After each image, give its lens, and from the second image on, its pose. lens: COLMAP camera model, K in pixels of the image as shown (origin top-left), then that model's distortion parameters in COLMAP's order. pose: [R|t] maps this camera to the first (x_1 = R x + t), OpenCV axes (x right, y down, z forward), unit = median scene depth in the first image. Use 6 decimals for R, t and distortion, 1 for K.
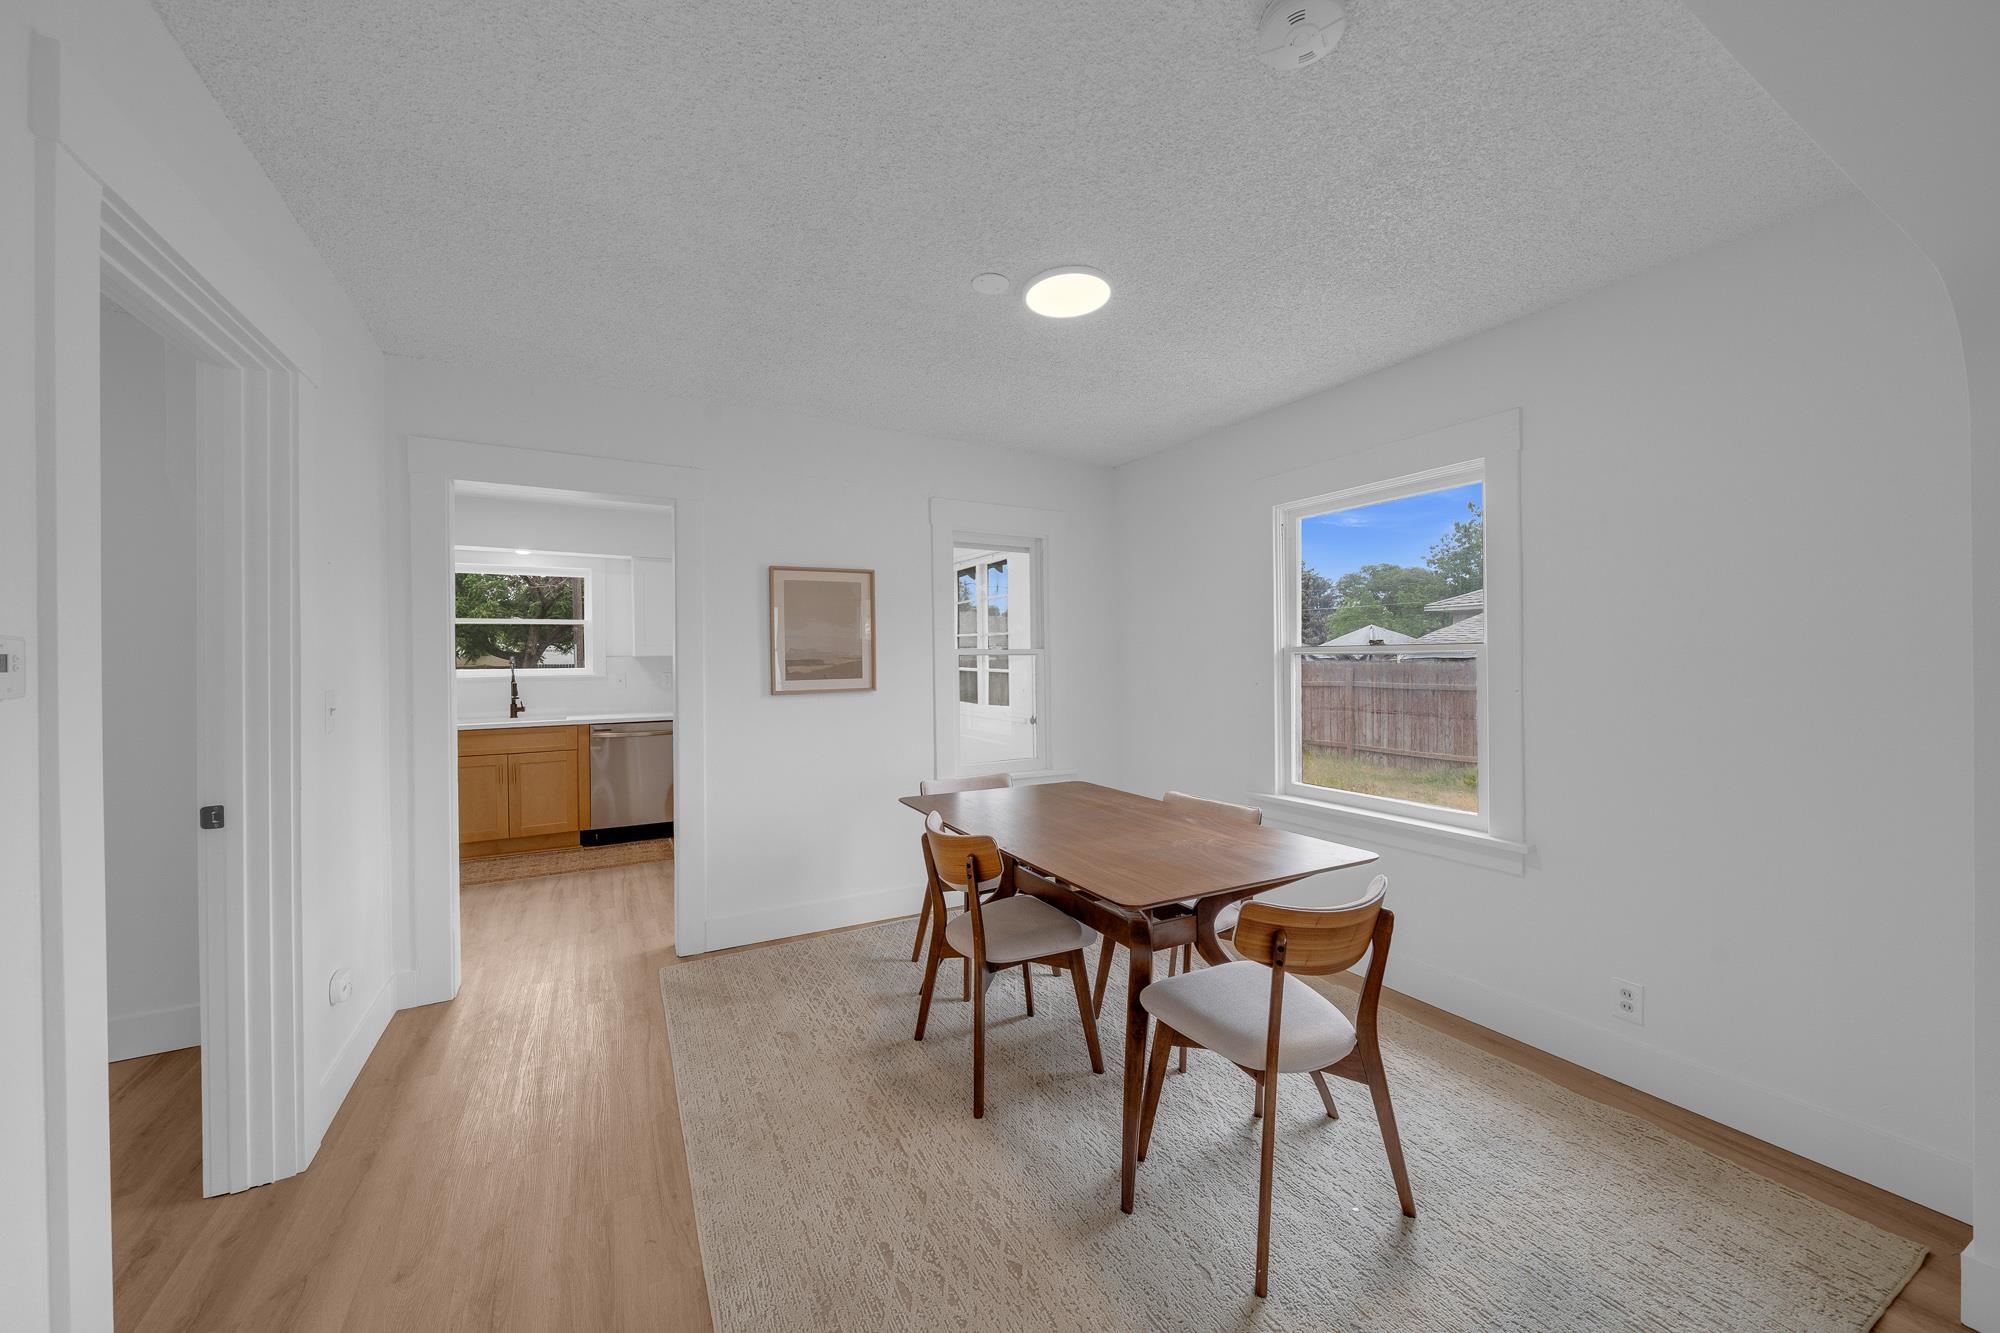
lens RADIAL K [[758.3, 0, 1007.0], [0, 758.3, 657.8], [0, 0, 1]] dist [0.015039, 0.000193]
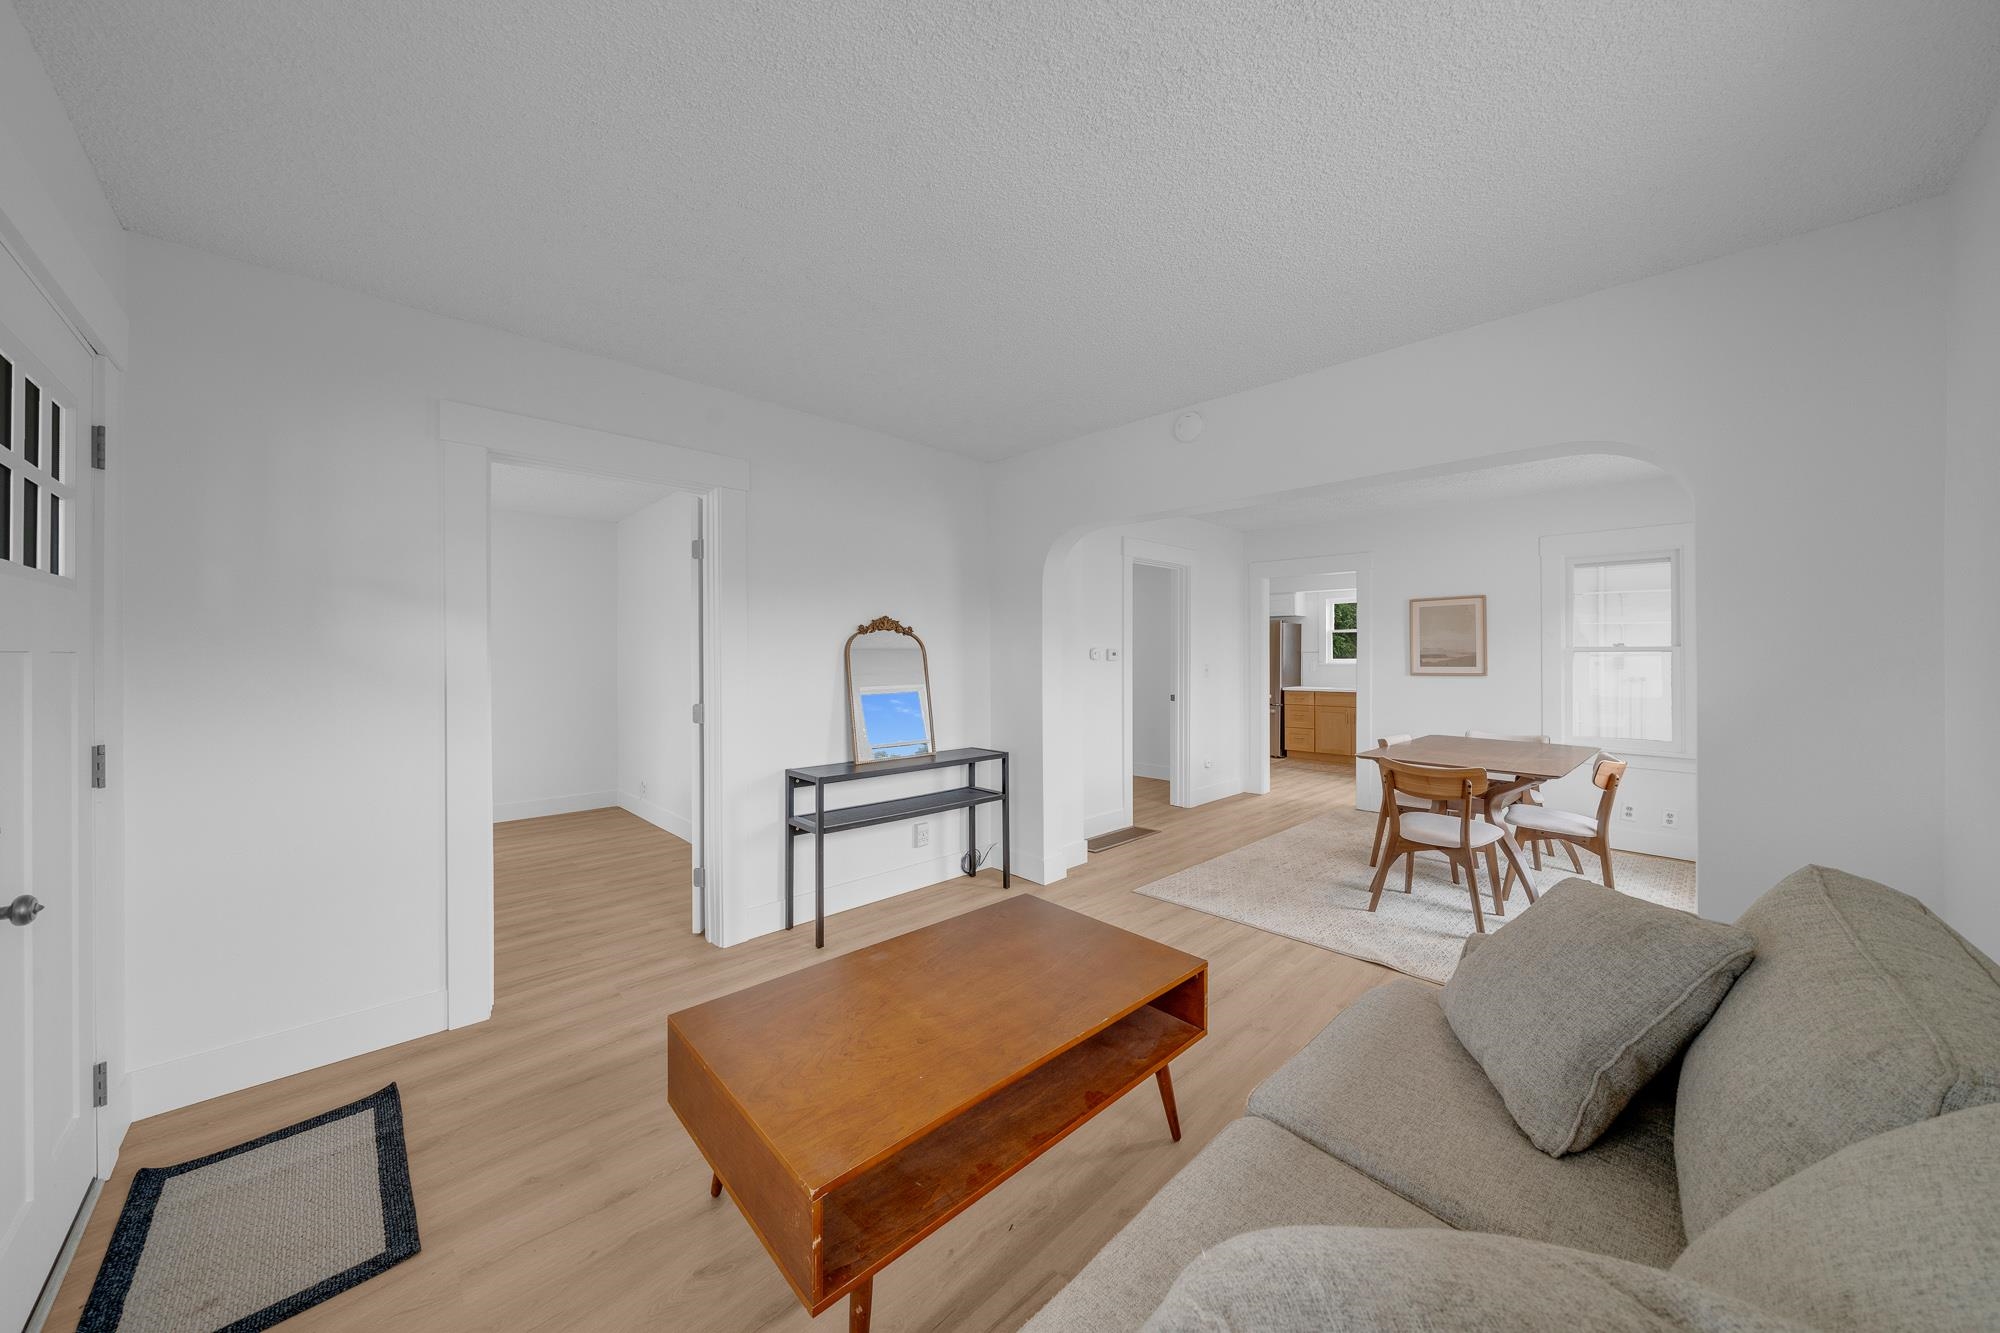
lens RADIAL K [[728.0, 0, 986.9], [0, 728.0, 648.9], [0, 0, 1]] dist [-0.003454, 0.000798]
pose [[0.283642, 0.000399, -0.958930, 0.866541], [-0.004635, 0.999989, -0.000955, -0.002771], [0.958919, 0.004716, 0.283641, -0.335940]]
